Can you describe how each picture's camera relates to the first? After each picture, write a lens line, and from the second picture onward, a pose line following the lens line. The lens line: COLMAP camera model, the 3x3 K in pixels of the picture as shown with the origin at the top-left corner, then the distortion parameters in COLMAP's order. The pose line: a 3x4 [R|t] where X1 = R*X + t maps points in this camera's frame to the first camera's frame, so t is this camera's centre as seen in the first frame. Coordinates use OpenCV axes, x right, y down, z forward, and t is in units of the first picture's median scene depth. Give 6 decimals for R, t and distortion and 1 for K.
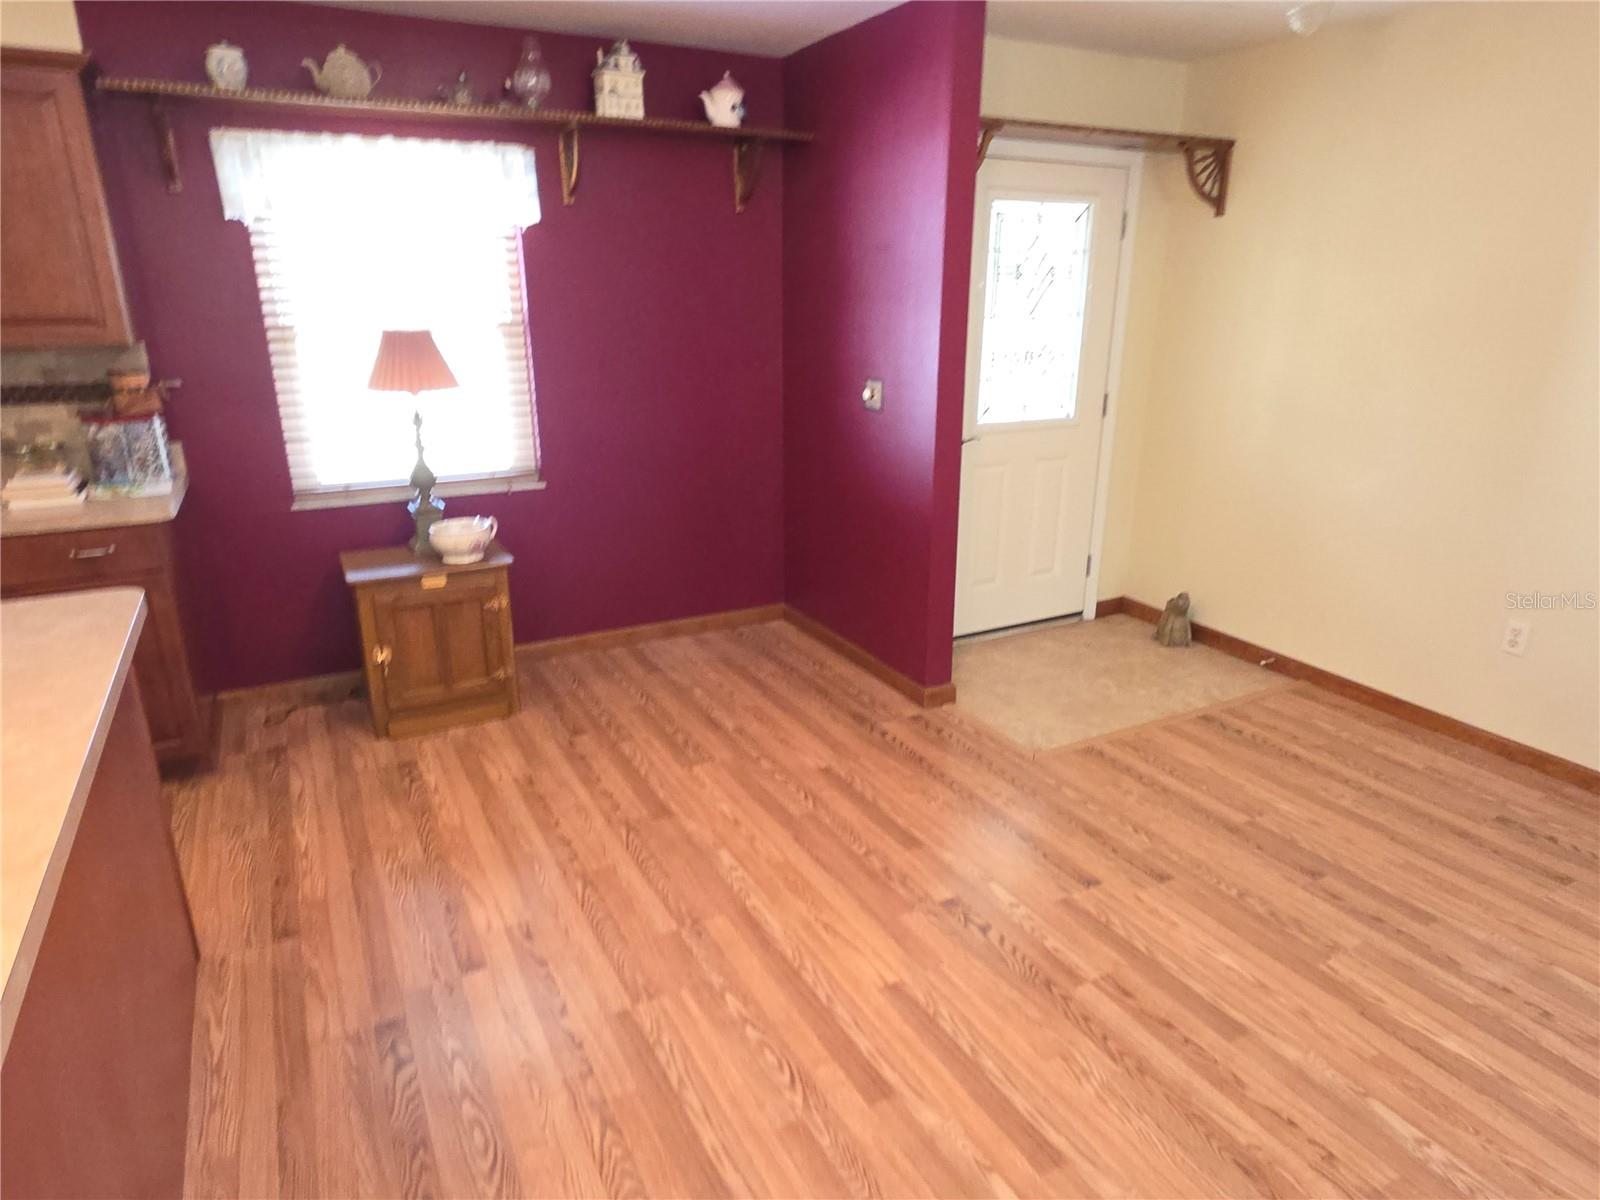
lens RADIAL K [[971.9, 0, 798.9], [0, 971.9, 597.3], [0, 0, 1]] dist [-0.002194, -0.000298]
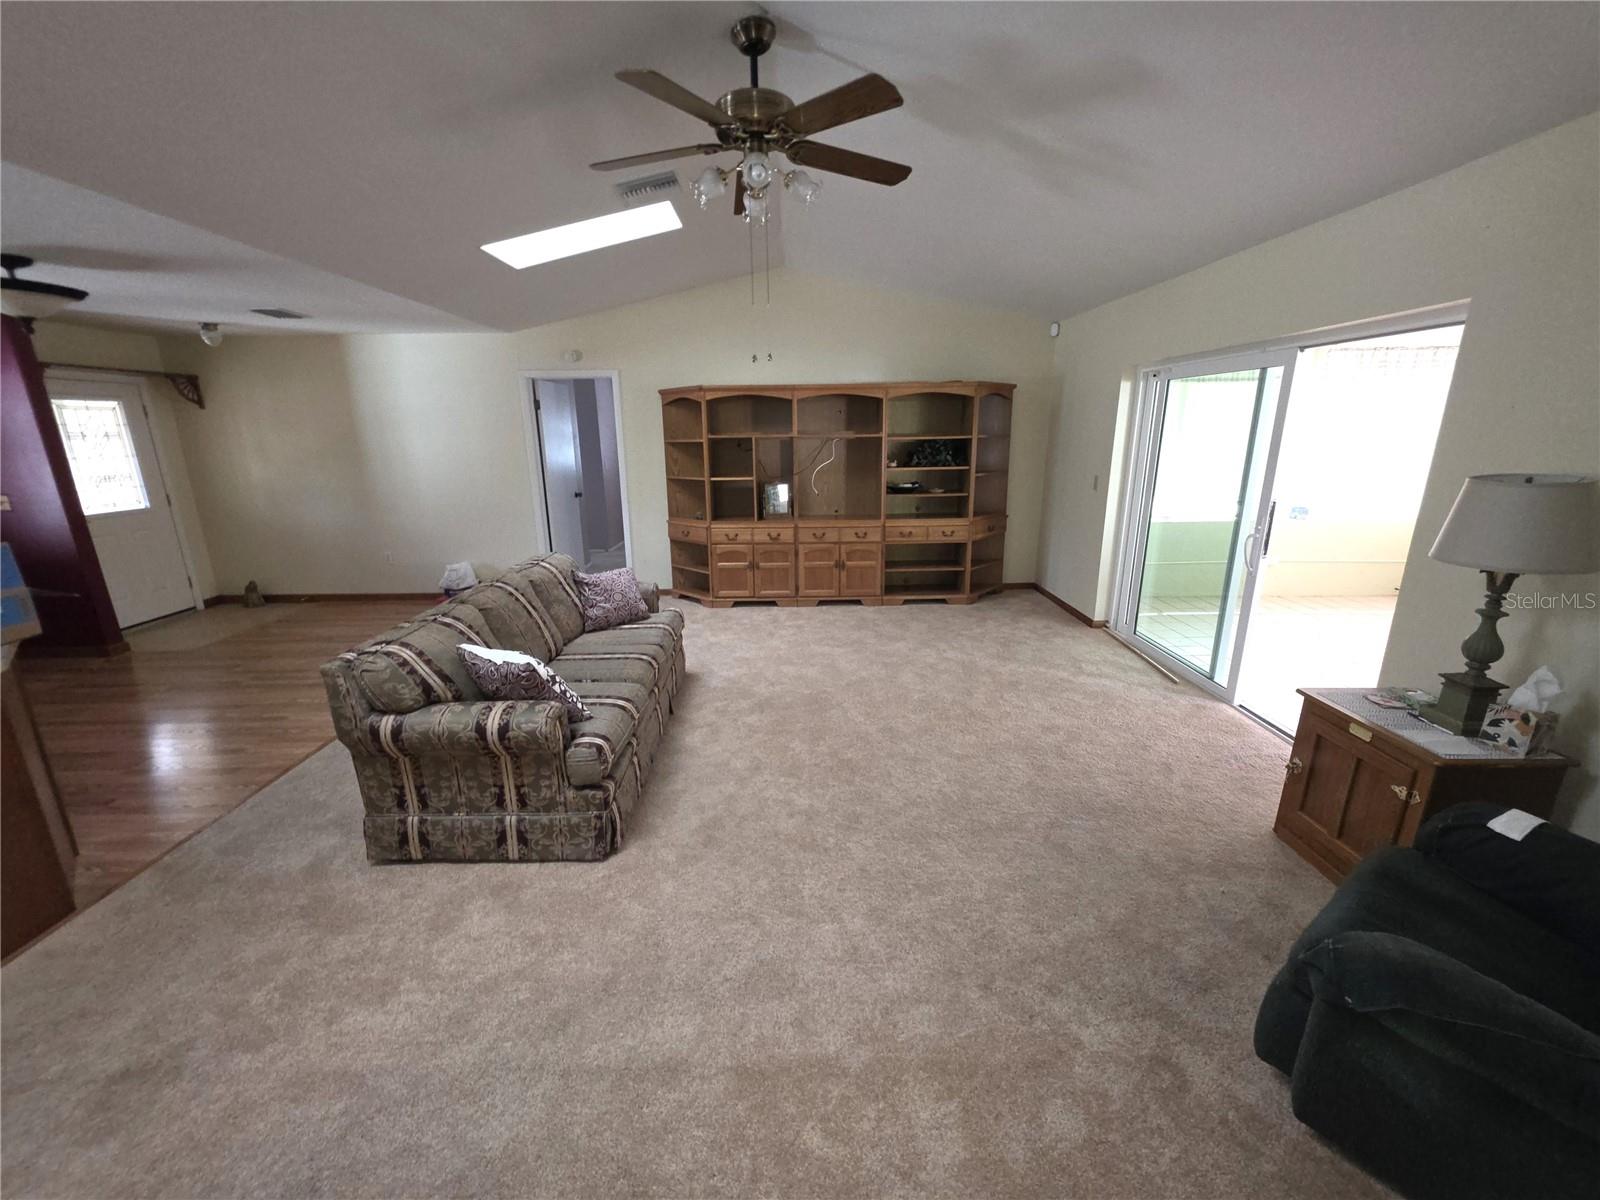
lens RADIAL K [[645.5, 0, 796.3], [0, 645.5, 605.8], [0, 0, 1]] dist [0.002539, -0.000251]
pose [[0.462090, -0.241679, 0.853267, -0.298257], [0.292118, 0.949935, 0.110861, 0.257296], [-0.837341, 0.198027, 0.509555, -0.770820]]
